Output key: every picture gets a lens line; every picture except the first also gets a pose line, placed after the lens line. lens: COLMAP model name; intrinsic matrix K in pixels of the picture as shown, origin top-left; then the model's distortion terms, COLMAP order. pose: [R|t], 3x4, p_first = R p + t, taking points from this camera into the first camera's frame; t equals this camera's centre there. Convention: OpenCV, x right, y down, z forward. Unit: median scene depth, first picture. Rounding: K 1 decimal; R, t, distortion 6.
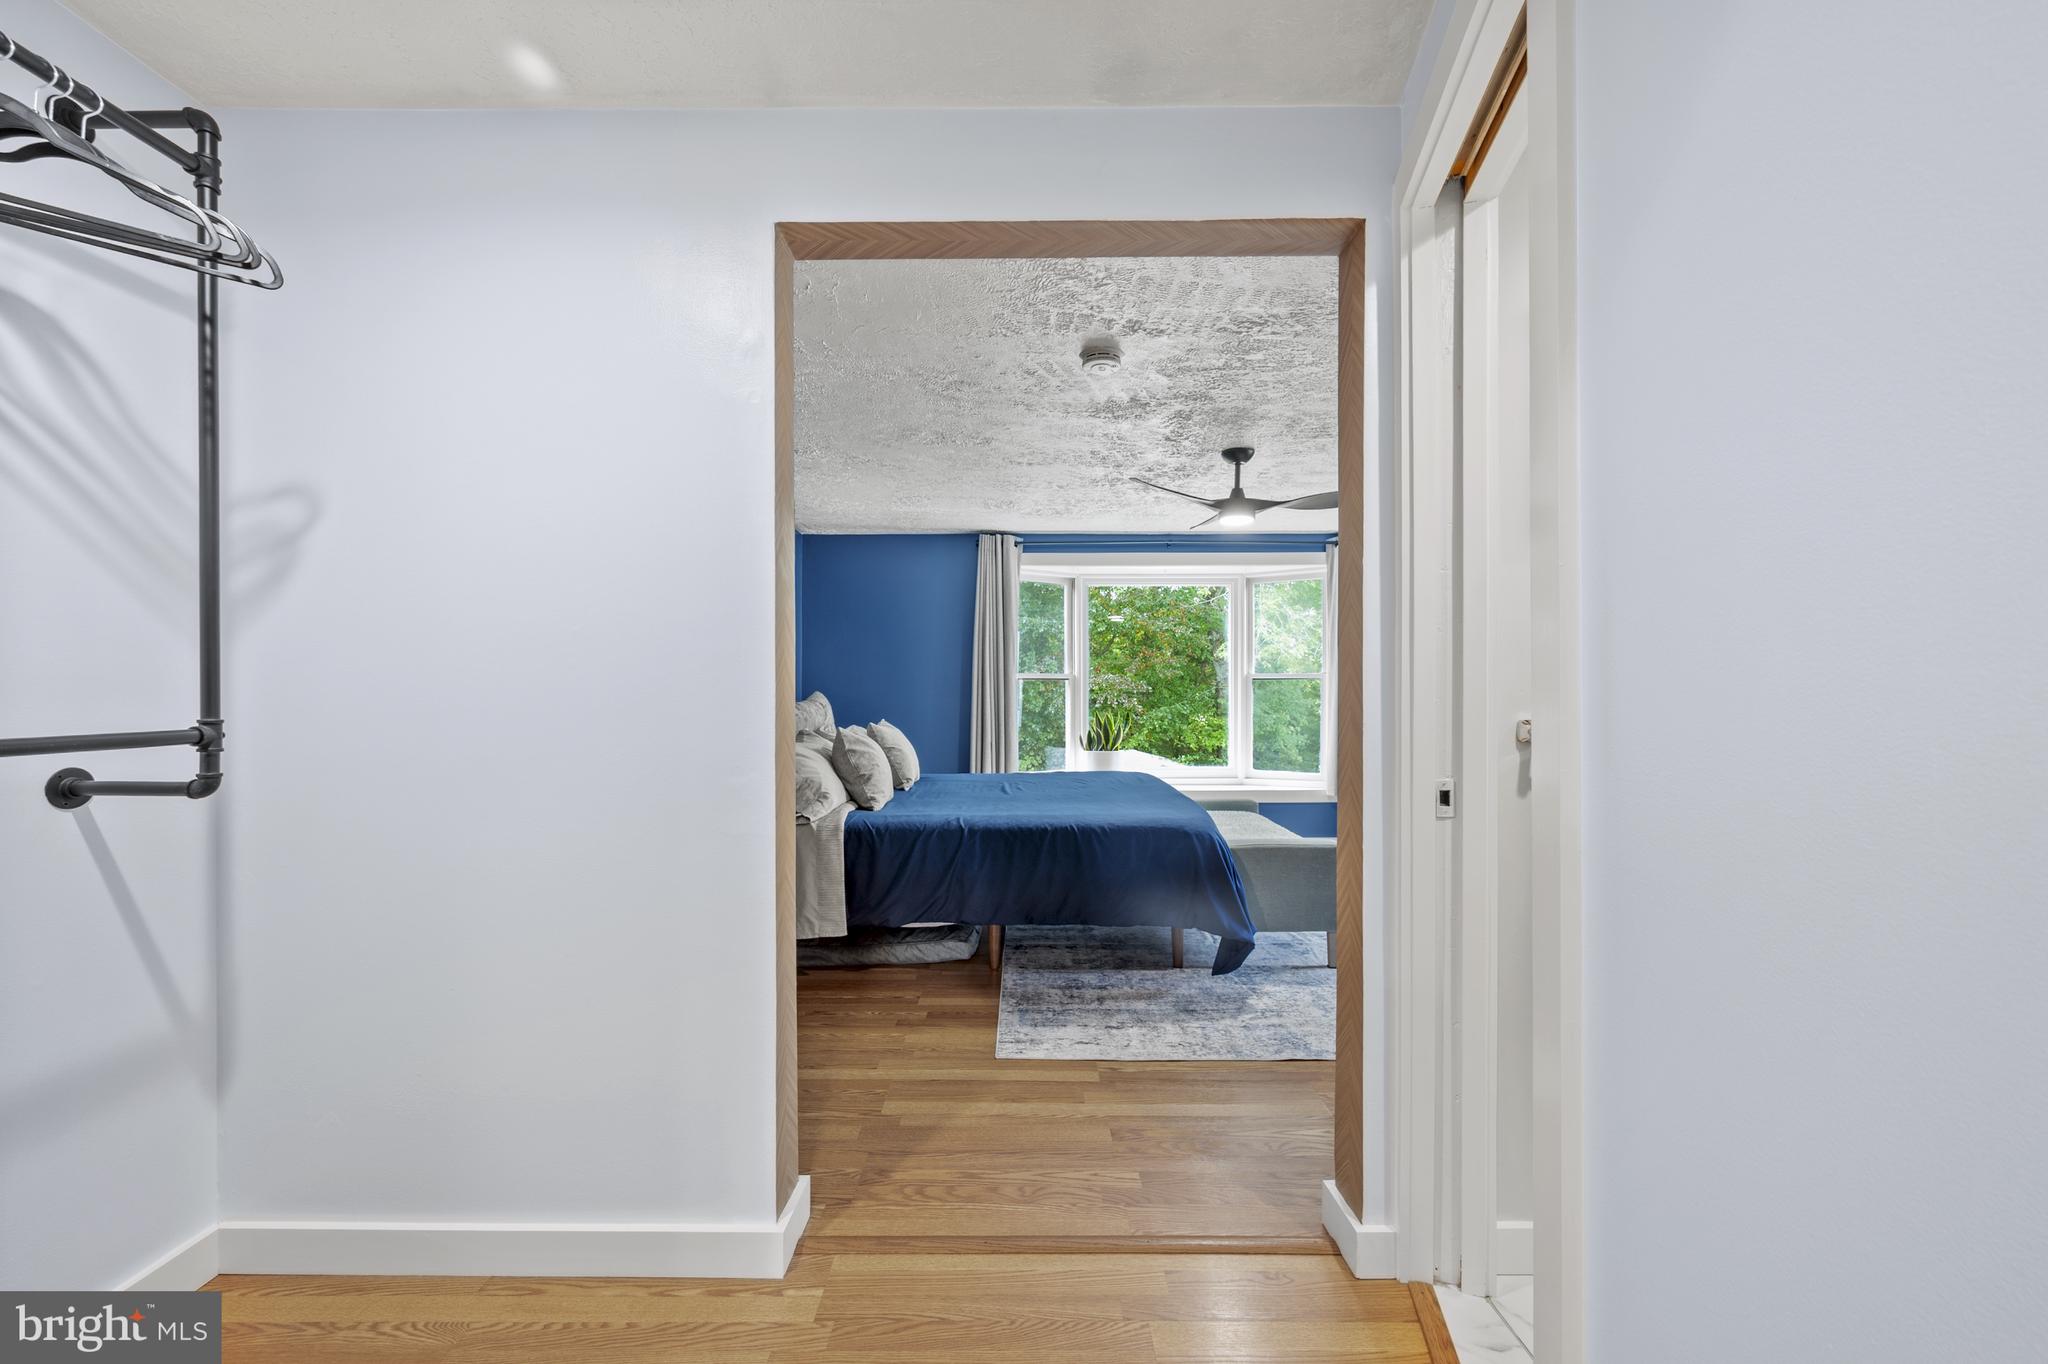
lens RADIAL K [[803.0, 0, 1021.7], [0, 803.0, 689.8], [0, 0, 1]] dist [-0.002183, -0.000075]
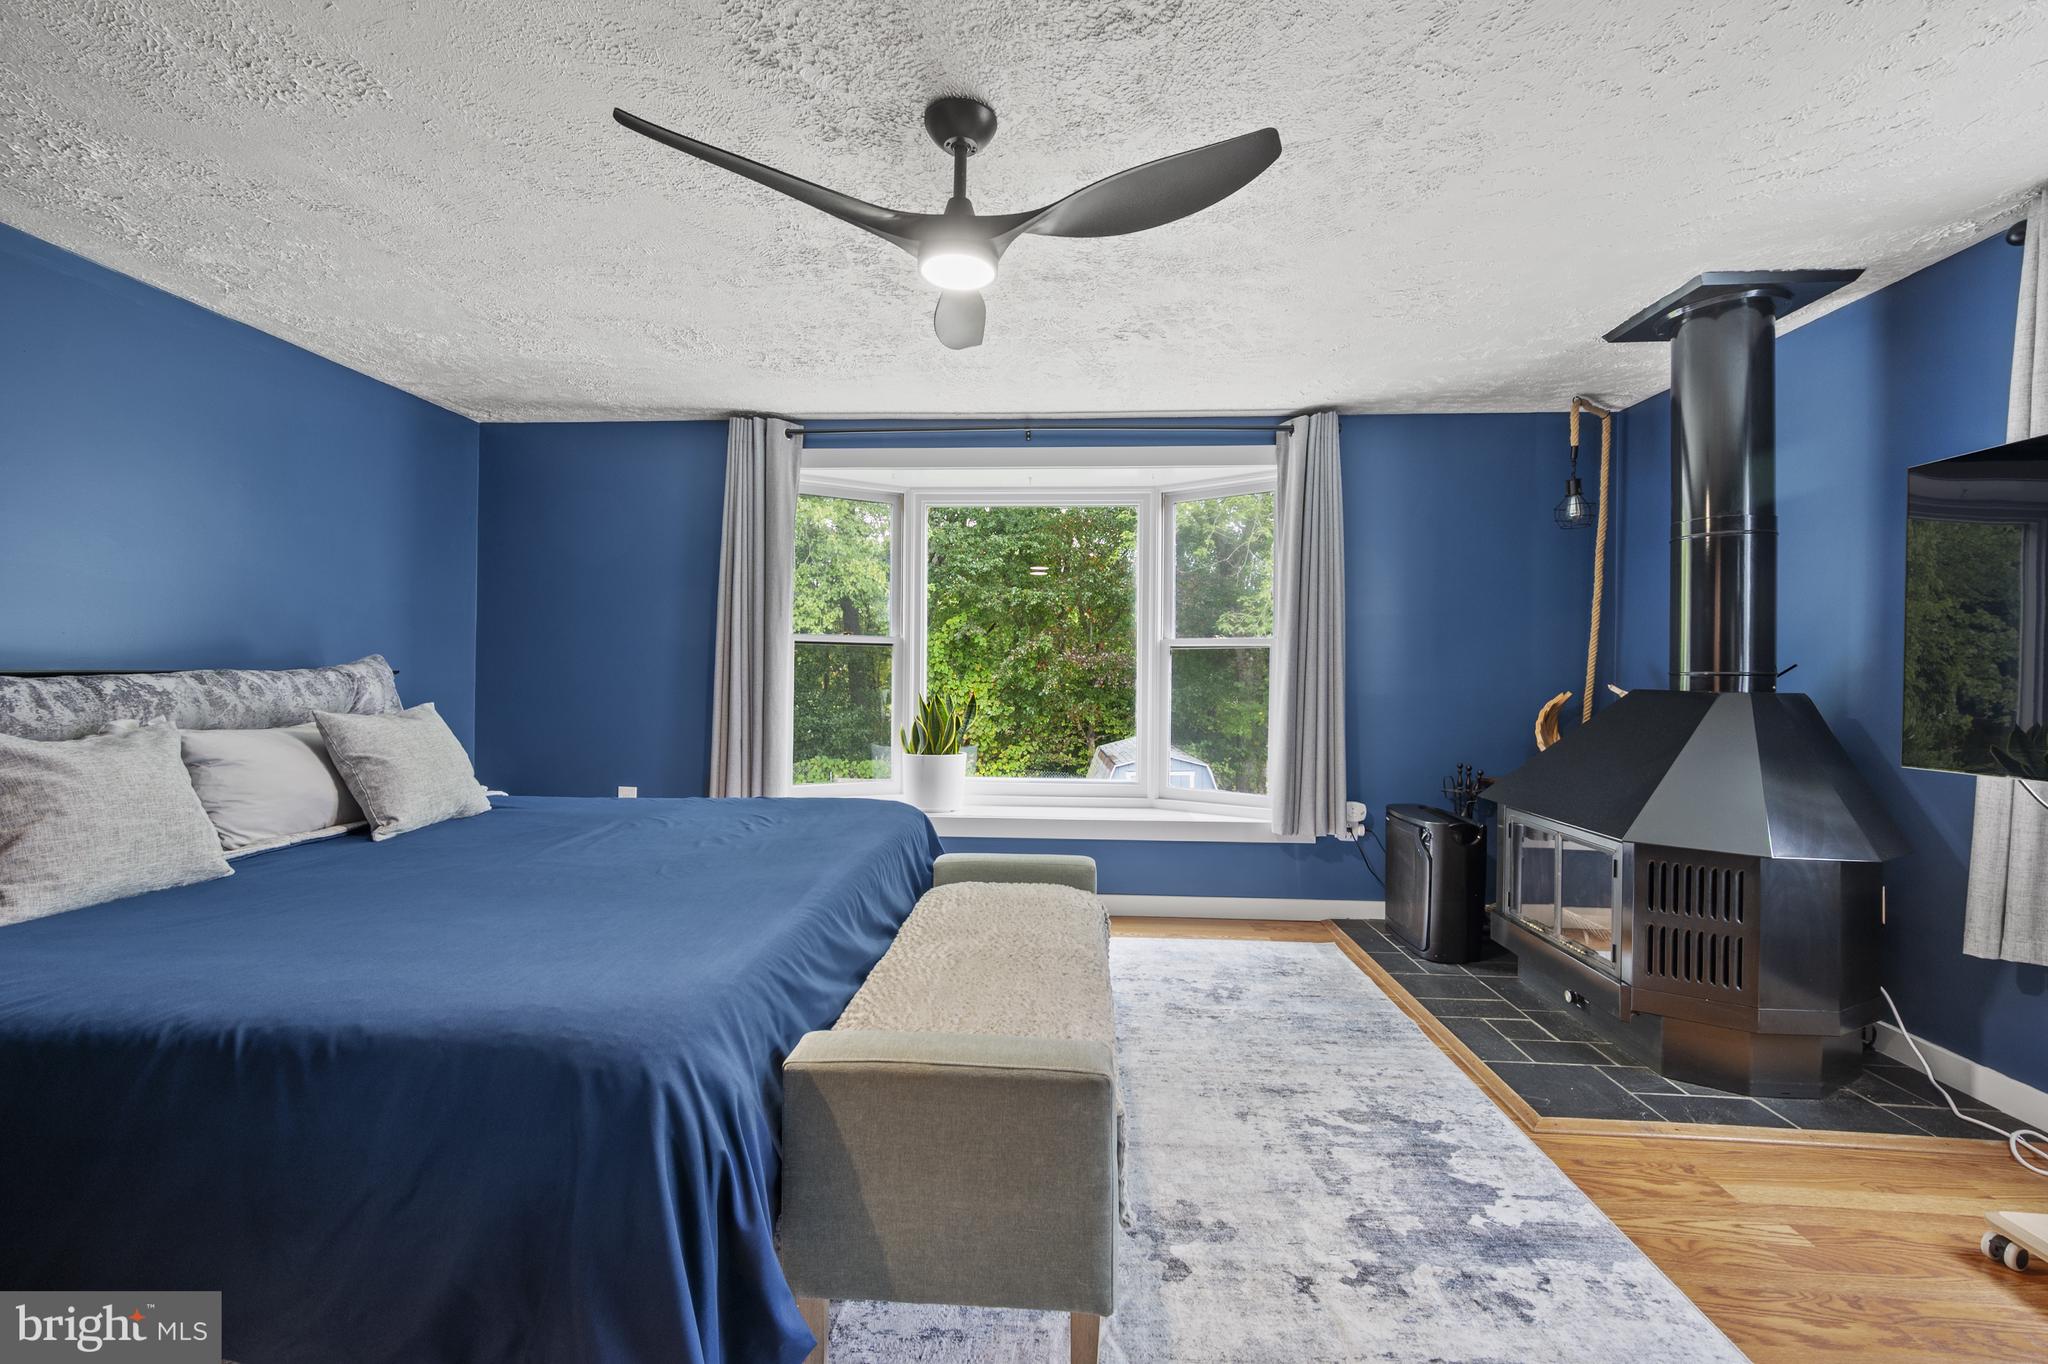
lens RADIAL K [[803.0, 0, 1017.4], [0, 803.0, 683.3], [0, 0, 1]] dist [-0.002183, -0.000075]
pose [[0.998337, 0.010890, -0.056611, 0.216751], [-0.009960, 0.999811, 0.016688, 0.007336], [0.056782, -0.016097, 0.998257, 0.360742]]
